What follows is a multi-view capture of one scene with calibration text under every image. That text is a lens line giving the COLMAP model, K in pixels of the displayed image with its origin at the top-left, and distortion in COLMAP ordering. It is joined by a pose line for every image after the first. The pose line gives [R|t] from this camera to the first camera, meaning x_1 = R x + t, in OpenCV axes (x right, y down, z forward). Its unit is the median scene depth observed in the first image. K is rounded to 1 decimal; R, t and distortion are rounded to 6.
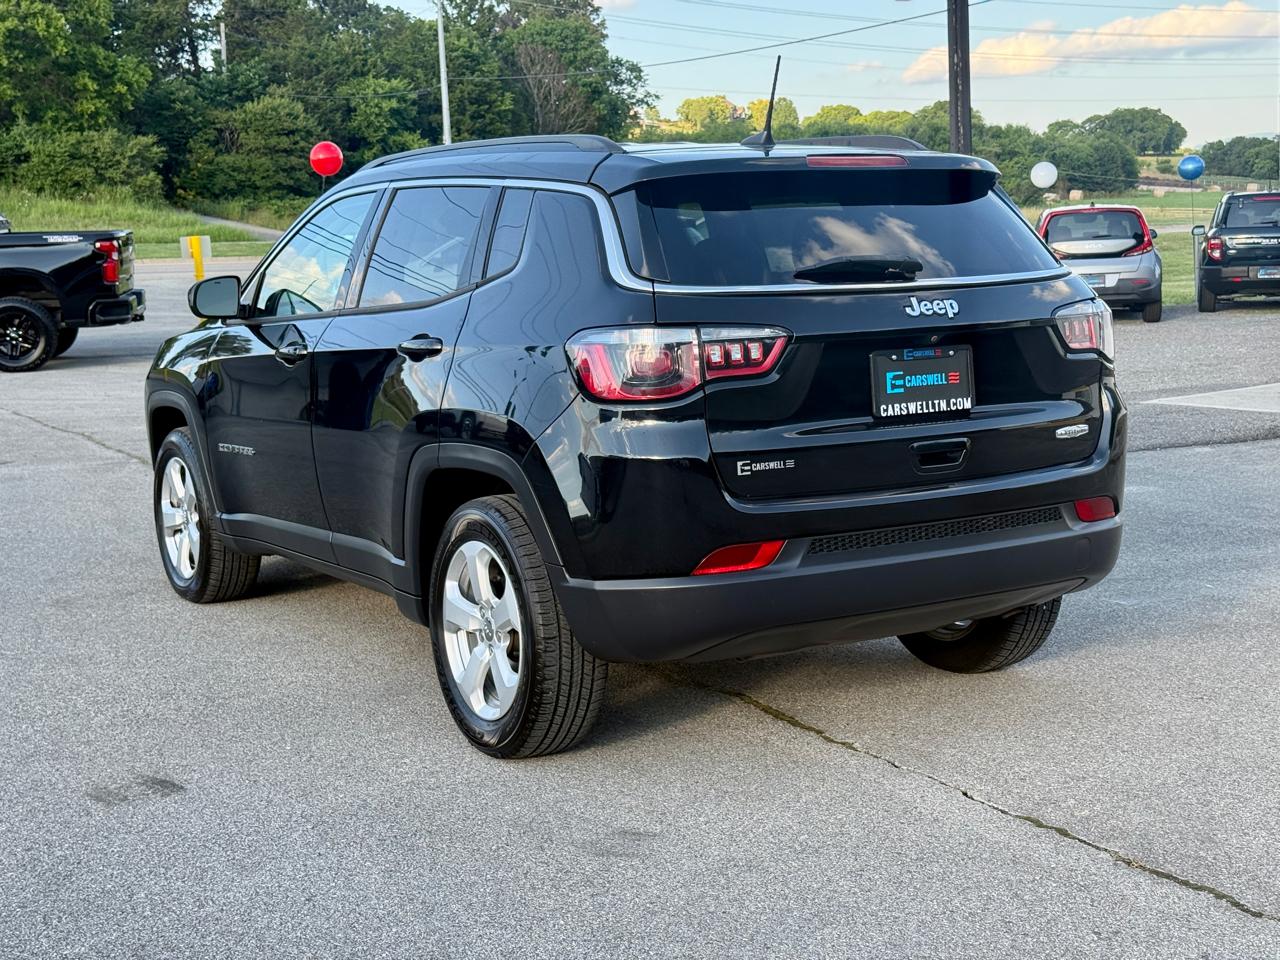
lens RADIAL K [[1766.2, 0, 640.0], [0, 1766.2, 480.0], [0, 0, 1]] dist [0.217303, -0.551404]
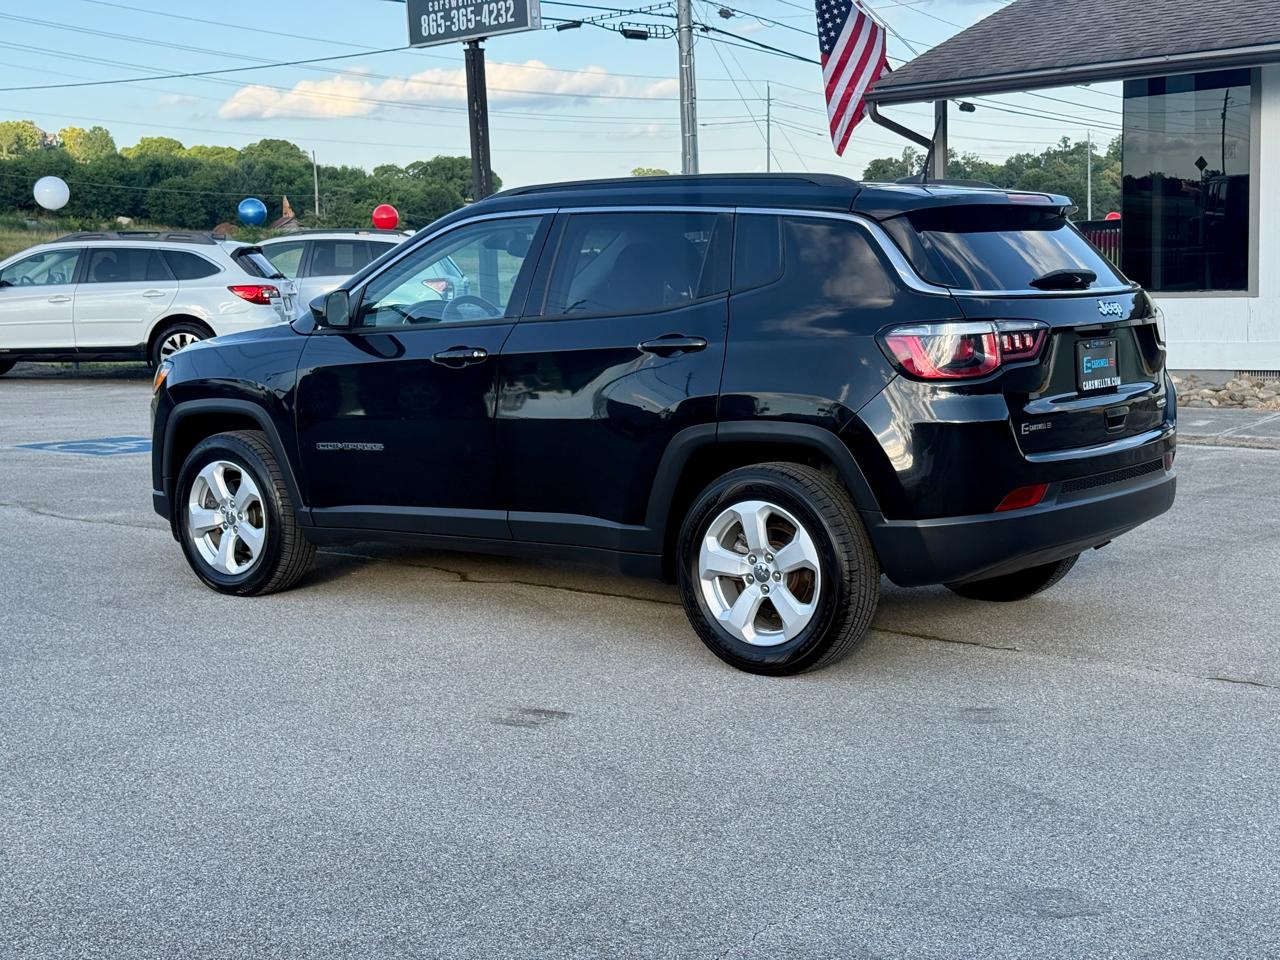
lens RADIAL K [[1766.2, 0, 640.0], [0, 1766.2, 480.0], [0, 0, 1]] dist [0.217303, -0.551404]
pose [[0.932884, -0.030427, 0.358890, -0.111215], [0.038103, 0.999171, -0.014331, 0.006397], [-0.358157, 0.027044, 0.933270, -0.021398]]
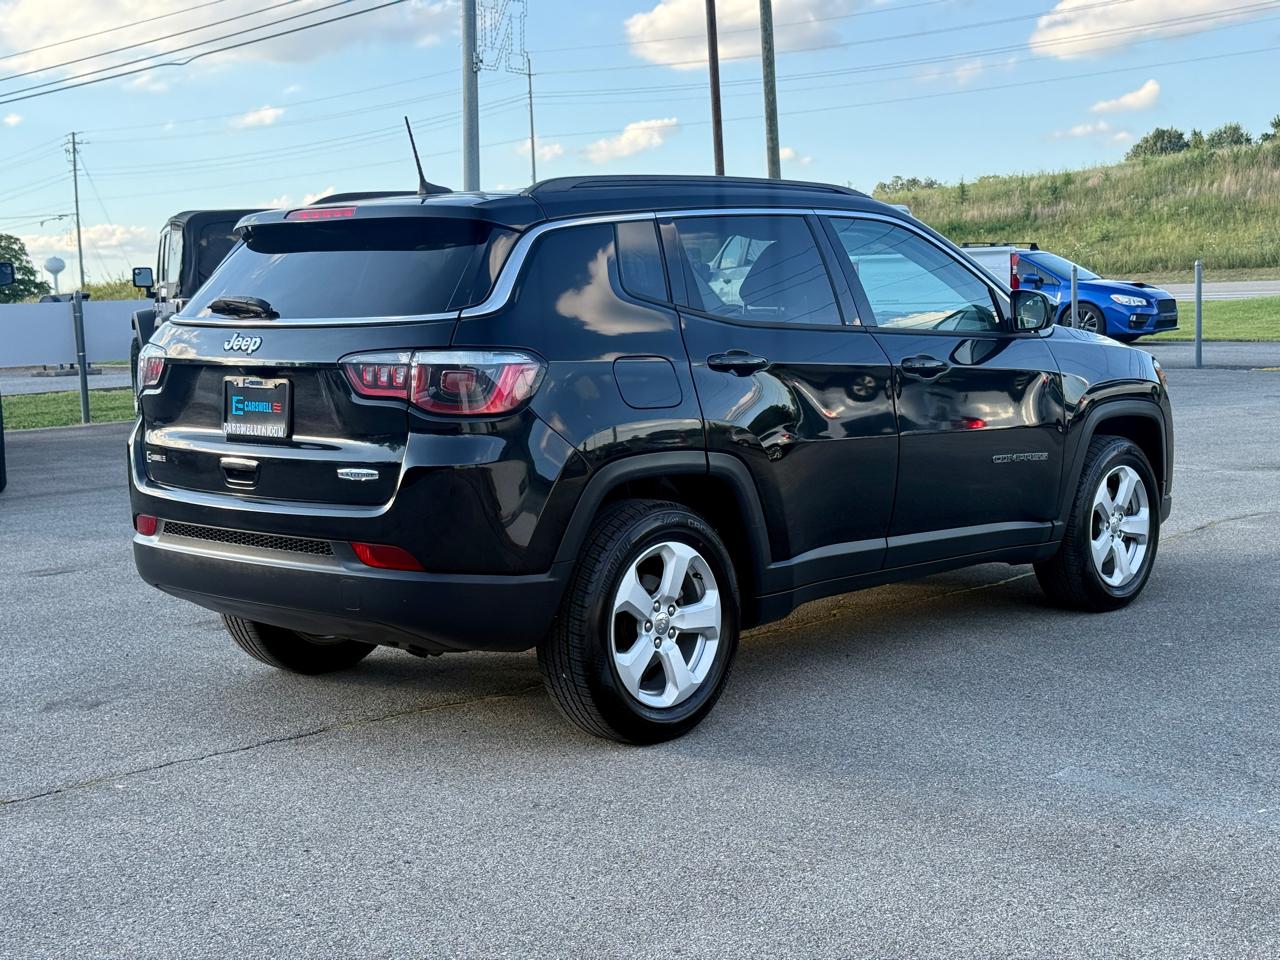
lens RADIAL K [[1766.2, 0, 640.0], [0, 1766.2, 480.0], [0, 0, 1]] dist [0.217303, -0.551404]
pose [[0.283324, 0.124891, -0.950857, 0.228837], [-0.116354, 0.988636, 0.095184, -0.025438], [0.951940, 0.083668, 0.294636, 0.155627]]
